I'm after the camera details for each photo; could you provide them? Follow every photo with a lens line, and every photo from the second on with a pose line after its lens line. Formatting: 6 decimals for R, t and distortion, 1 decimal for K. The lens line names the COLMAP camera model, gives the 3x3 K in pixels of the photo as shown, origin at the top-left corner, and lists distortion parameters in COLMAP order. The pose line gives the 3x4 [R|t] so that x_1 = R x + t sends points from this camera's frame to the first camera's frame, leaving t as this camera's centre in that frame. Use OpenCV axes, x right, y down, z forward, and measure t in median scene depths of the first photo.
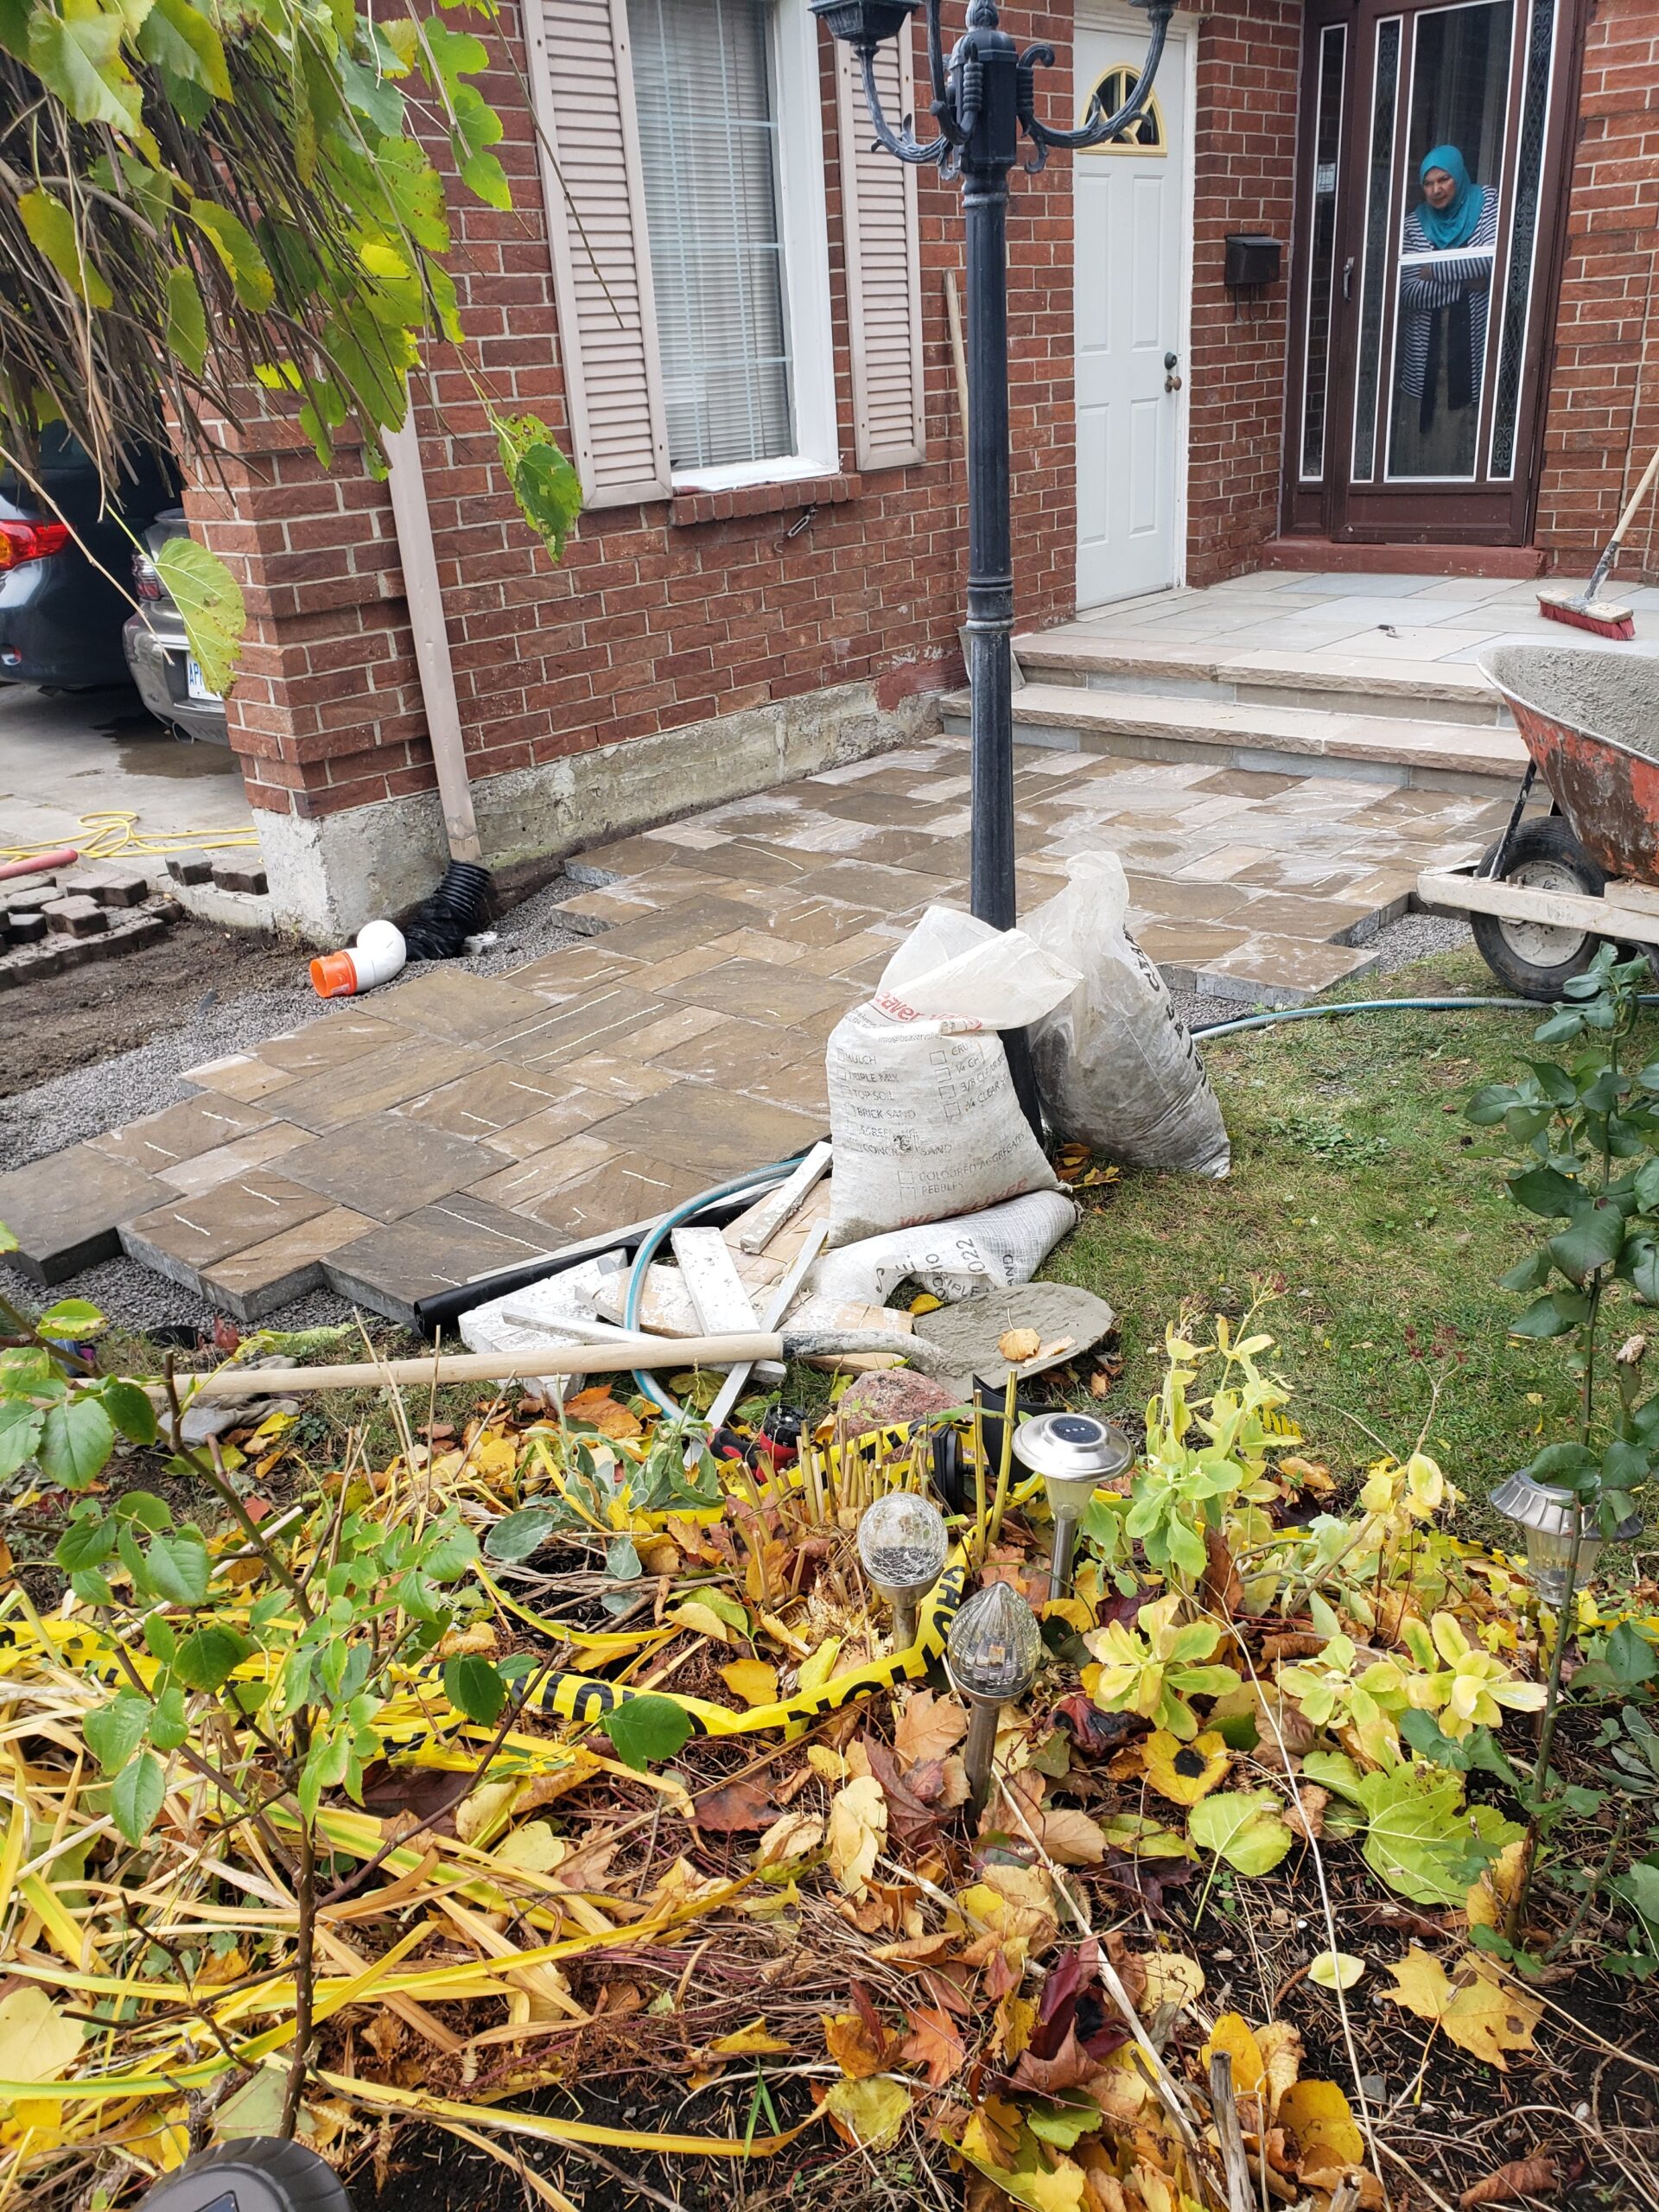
lens RADIAL K [[1714.1, 0, 852.1], [0, 1714.1, 1123.8], [0, 0, 1]] dist [-0.015346, 0.031146]
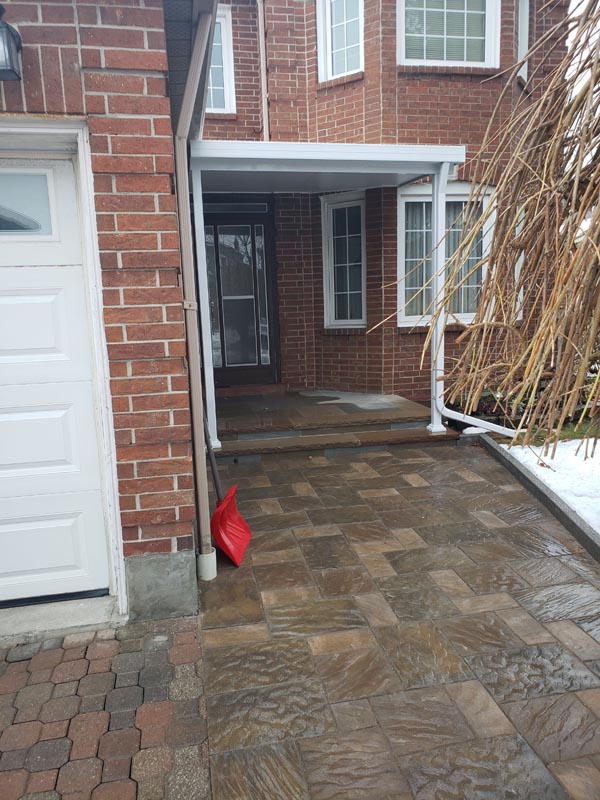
lens RADIAL K [[607.7, 0, 308.9], [0, 607.7, 431.8], [0, 0, 1]] dist [0.003268, -0.008307]
pose [[0.594437, -0.122099, 0.794818, -0.734443], [0.330682, 0.938082, -0.103207, -0.186538], [-0.733003, 0.324182, 0.598007, 0.497175]]
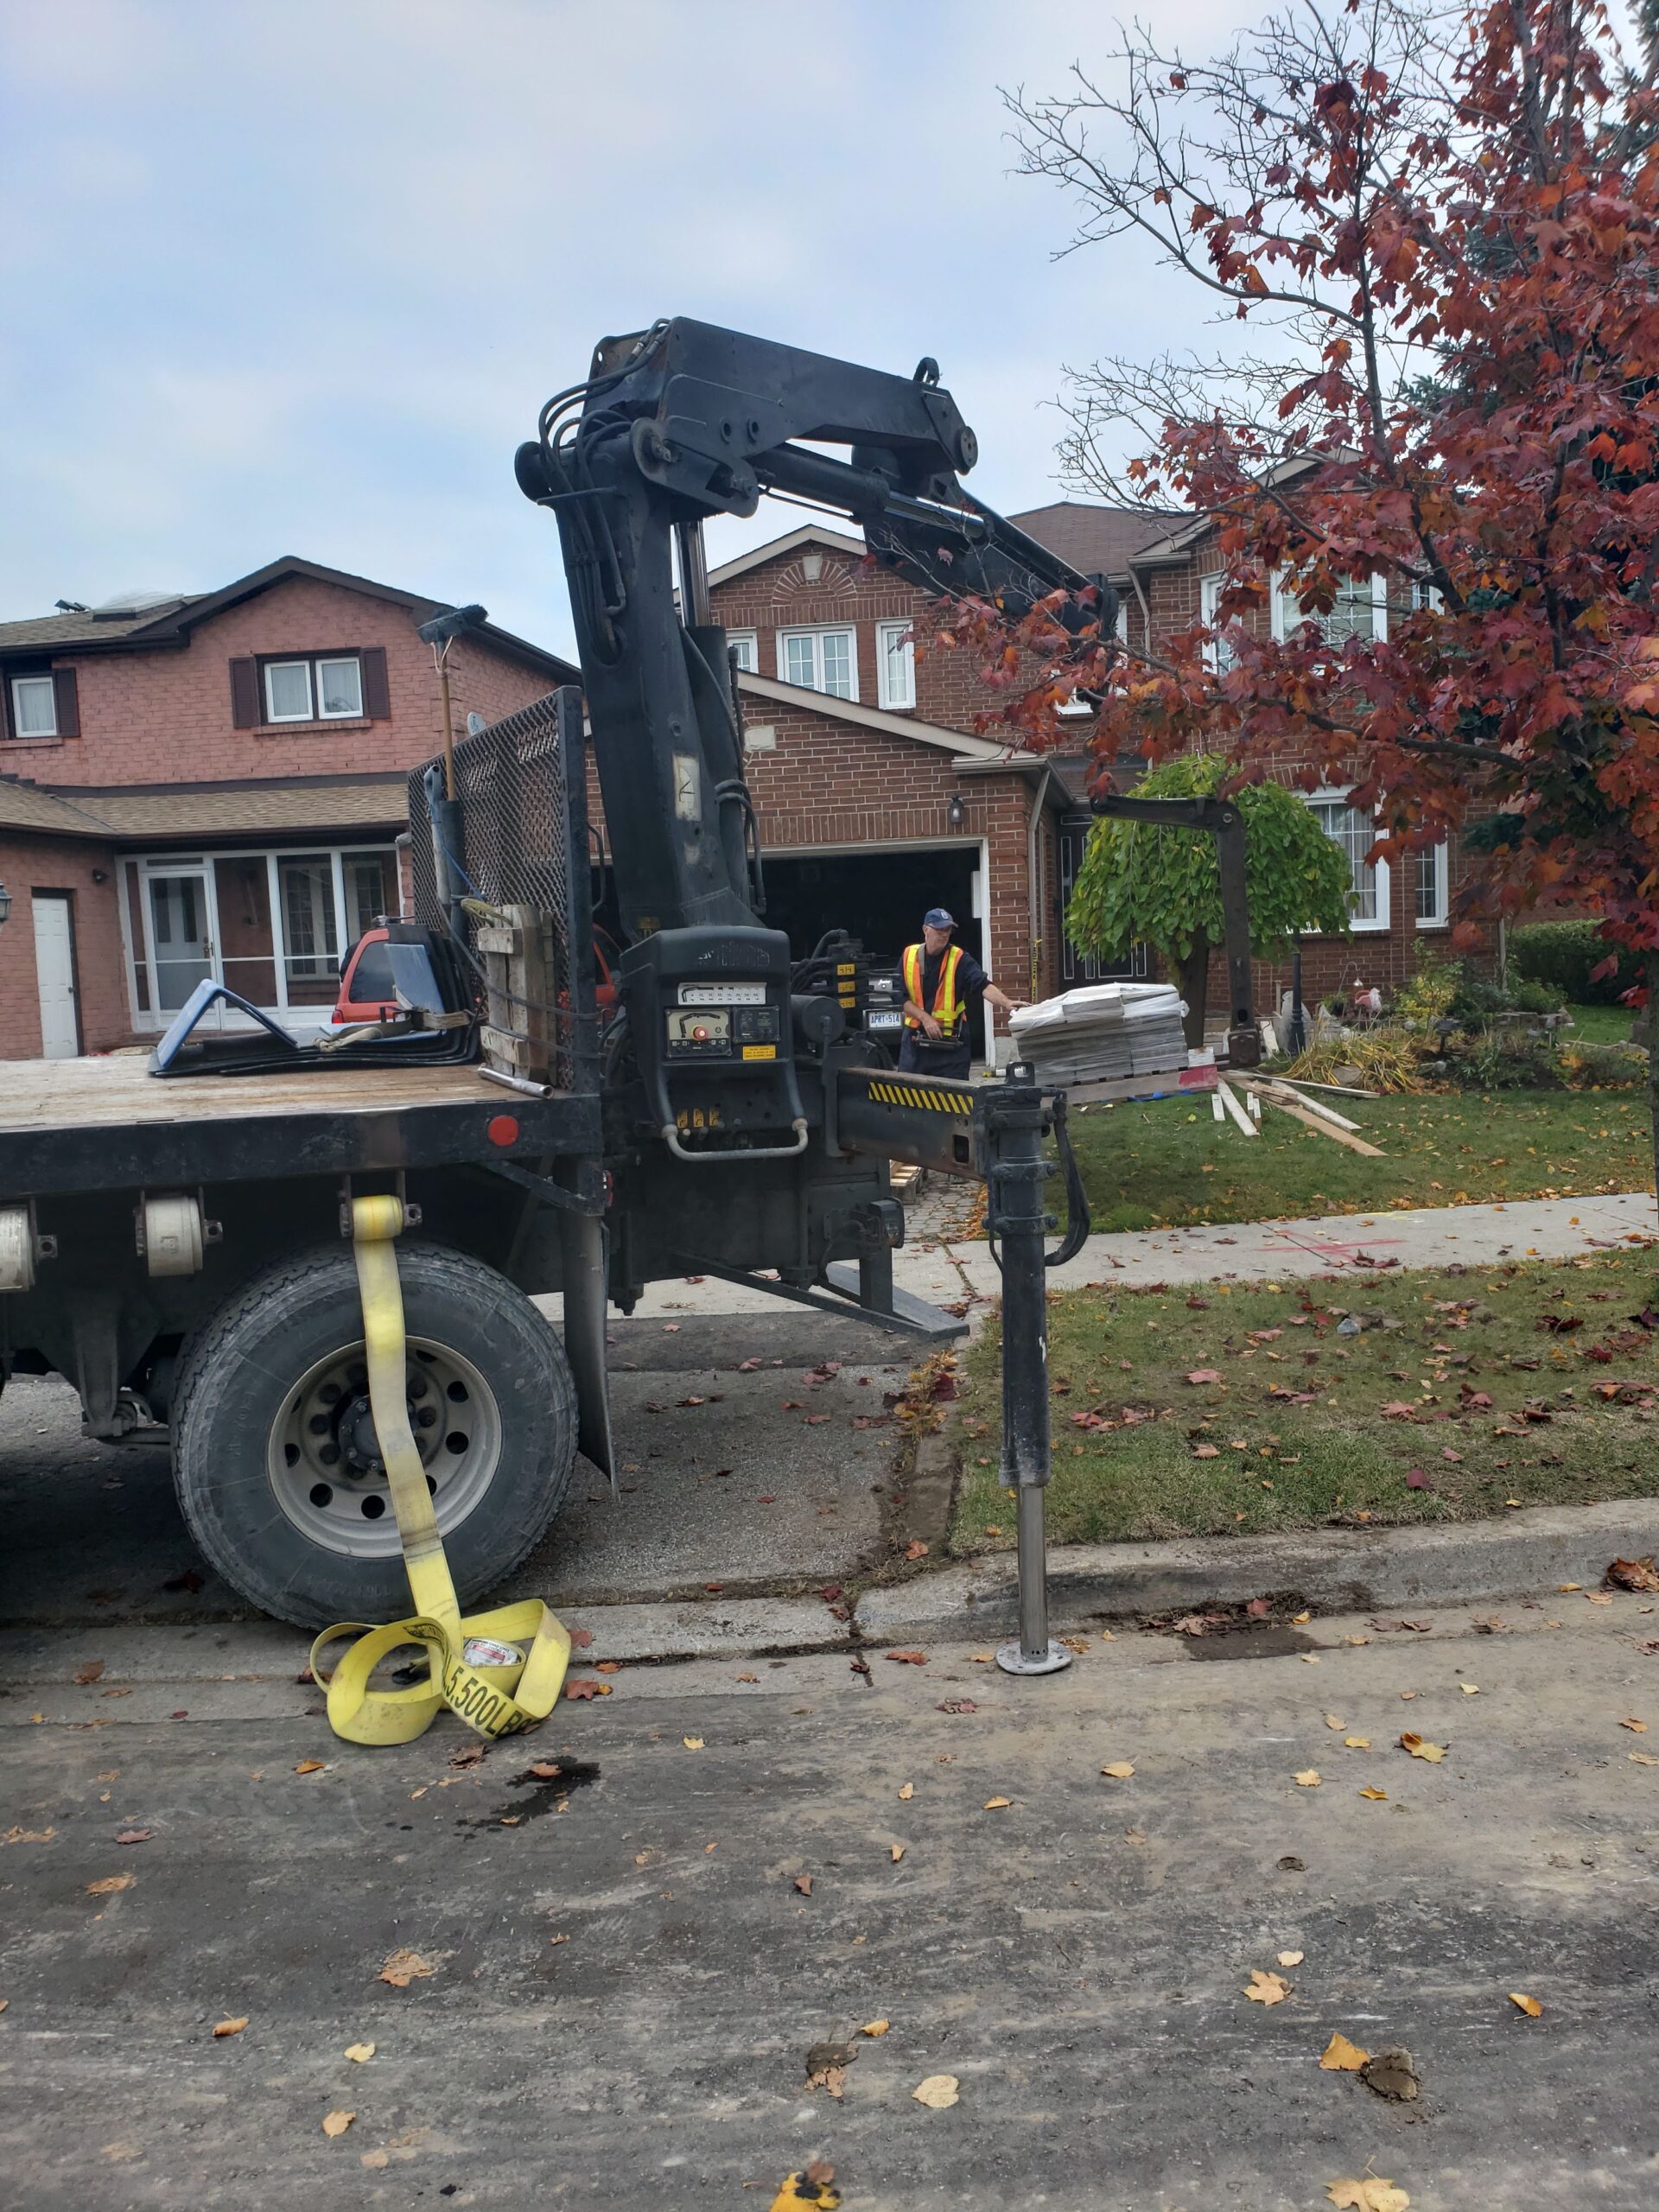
lens RADIAL K [[1717.3, 0, 803.9], [0, 1717.3, 1096.7], [0, 0, 1]] dist [0.059522, -0.103690]
pose [[0.860004, -0.017347, 0.509992, -2.536978], [0.198516, 0.932067, -0.303056, 0.934109], [-0.470090, 0.361871, 0.805025, -1.612902]]
